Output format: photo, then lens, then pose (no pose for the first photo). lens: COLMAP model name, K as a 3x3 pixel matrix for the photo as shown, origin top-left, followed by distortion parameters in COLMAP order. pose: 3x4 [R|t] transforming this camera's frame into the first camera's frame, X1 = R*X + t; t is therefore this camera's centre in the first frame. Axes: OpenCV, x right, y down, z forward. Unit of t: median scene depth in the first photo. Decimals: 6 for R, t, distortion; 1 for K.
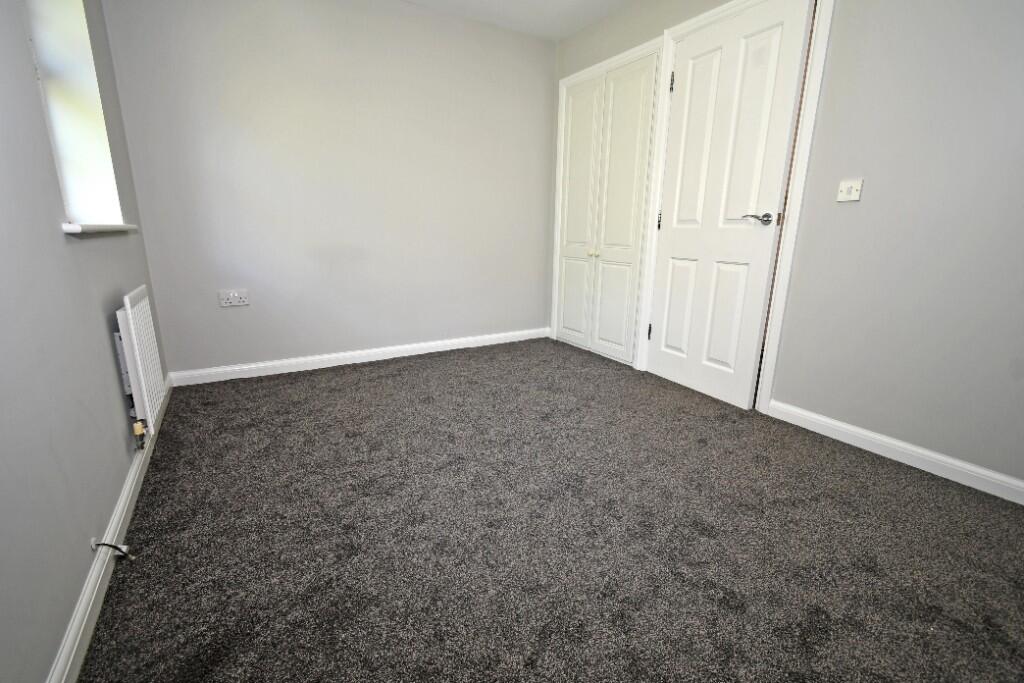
lens RADIAL K [[447.7, 0, 512.0], [0, 447.7, 341.5], [0, 0, 1]] dist [-0.000057, -0.000024]
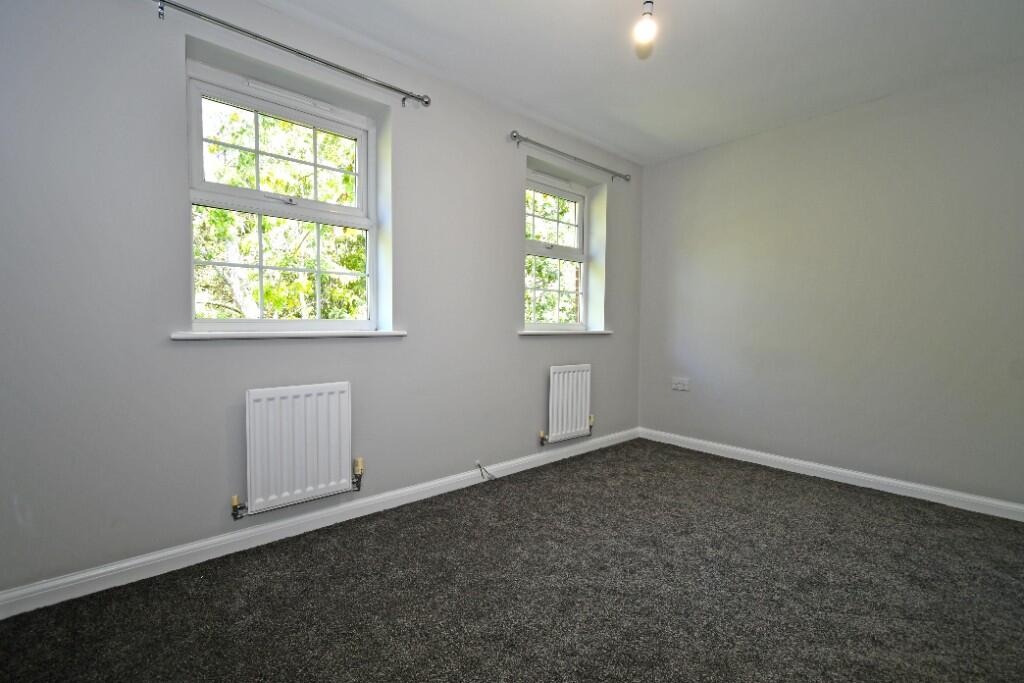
lens RADIAL K [[447.7, 0, 512.0], [0, 447.7, 341.5], [0, 0, 1]] dist [-0.000057, -0.000024]
pose [[0.172410, 0.024531, -0.984720, 0.608666], [-0.243081, 0.969832, -0.018399, -0.073075], [0.954561, 0.242538, 0.173172, 0.268442]]
